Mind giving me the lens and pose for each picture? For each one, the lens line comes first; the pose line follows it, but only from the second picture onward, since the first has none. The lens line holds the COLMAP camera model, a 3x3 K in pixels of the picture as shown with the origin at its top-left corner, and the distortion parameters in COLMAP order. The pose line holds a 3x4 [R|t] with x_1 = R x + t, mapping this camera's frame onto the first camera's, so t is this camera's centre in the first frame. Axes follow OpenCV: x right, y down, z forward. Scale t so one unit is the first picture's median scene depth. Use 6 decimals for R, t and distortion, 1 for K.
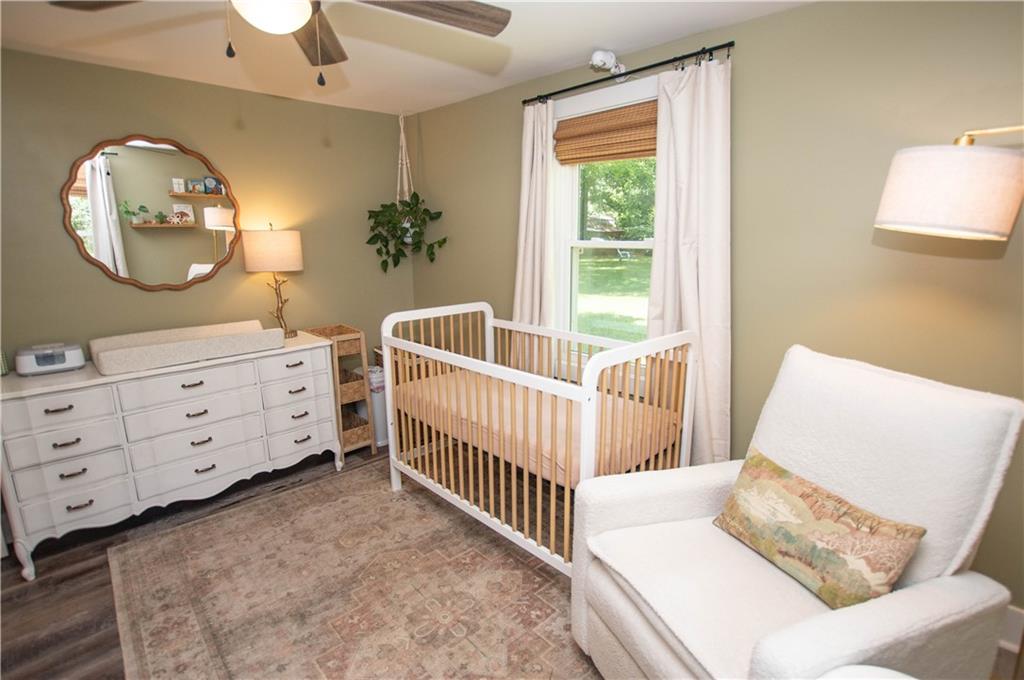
lens RADIAL K [[498.8, 0, 517.2], [0, 498.8, 343.2], [0, 0, 1]] dist [-0.026274, 0.004495]
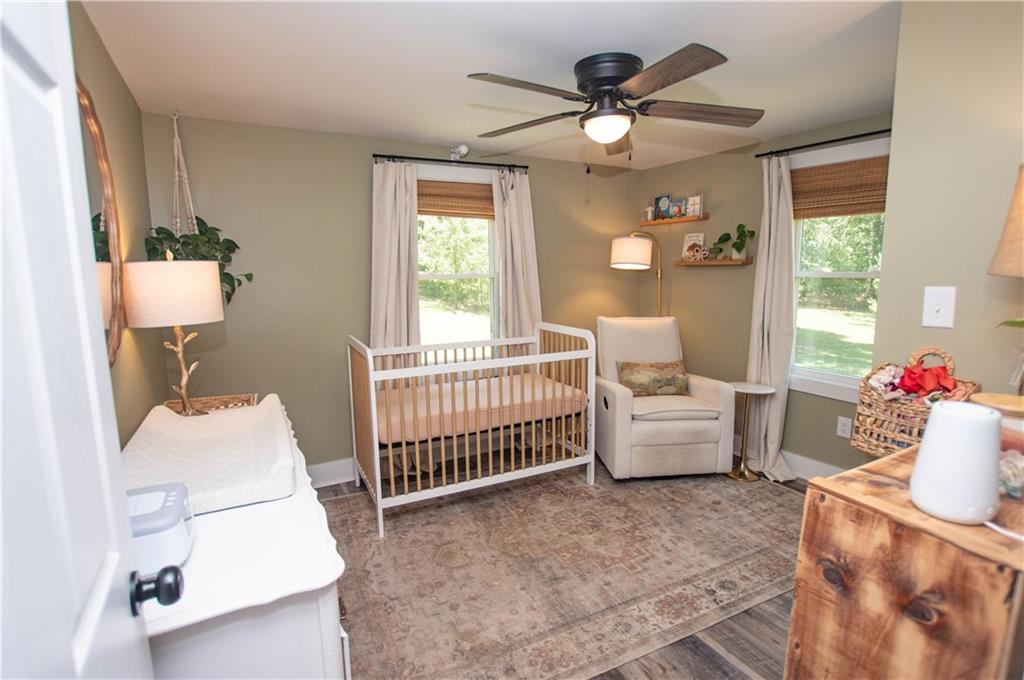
lens RADIAL K [[498.8, 0, 517.2], [0, 498.8, 343.2], [0, 0, 1]] dist [-0.026274, 0.004495]
pose [[0.281097, -0.137757, 0.949741, -1.358077], [0.210809, 0.974335, 0.078931, -0.108065], [-0.936239, 0.178027, 0.302923, 0.546562]]
